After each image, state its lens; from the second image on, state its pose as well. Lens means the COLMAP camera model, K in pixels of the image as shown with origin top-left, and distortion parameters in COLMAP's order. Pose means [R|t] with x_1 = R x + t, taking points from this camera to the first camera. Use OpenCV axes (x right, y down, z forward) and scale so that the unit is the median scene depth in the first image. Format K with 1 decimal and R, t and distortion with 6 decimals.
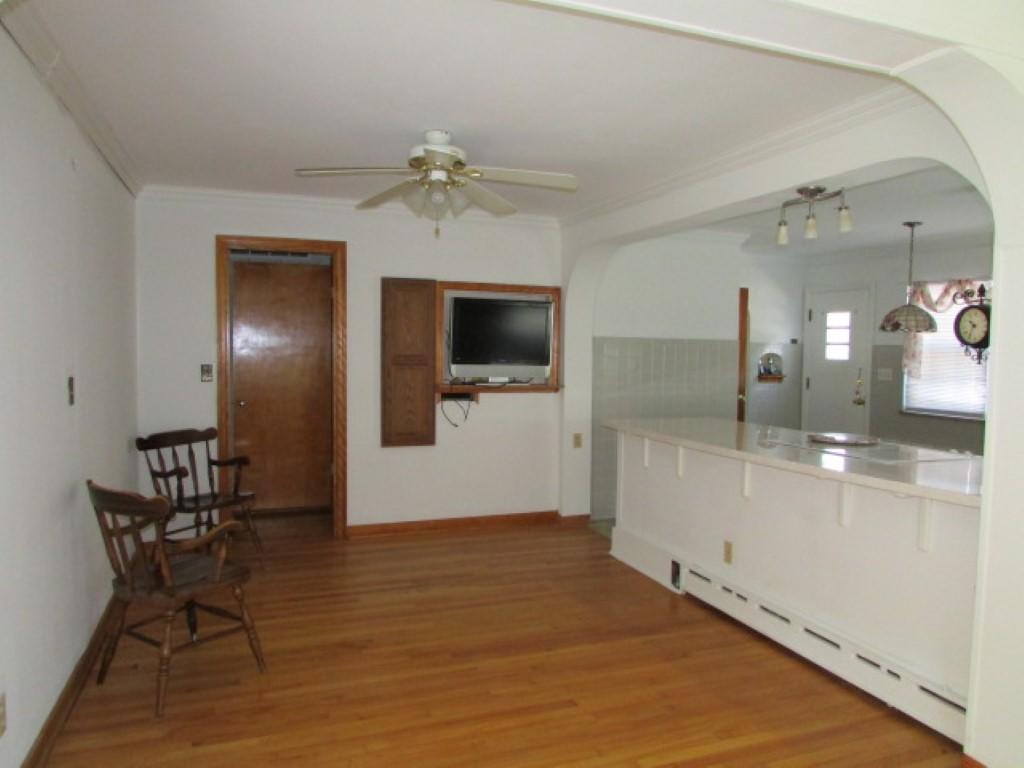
lens RADIAL K [[759.0, 0, 518.7], [0, 759.0, 377.6], [0, 0, 1]] dist [-0.004138, -0.000120]
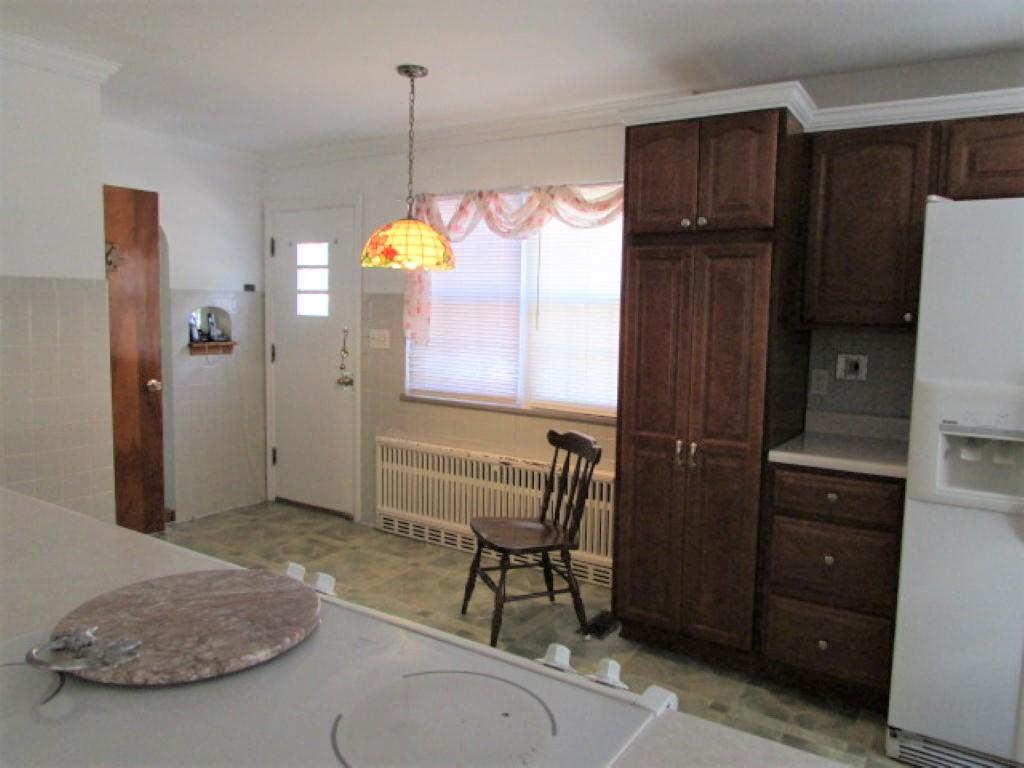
lens RADIAL K [[759.0, 0, 512.6], [0, 759.0, 380.3], [0, 0, 1]] dist [-0.004138, -0.000120]
pose [[0.821747, -0.052859, 0.567396, 0.197941], [0.016483, 0.997477, 0.069054, -0.011595], [-0.569614, -0.047393, 0.820545, 0.384739]]
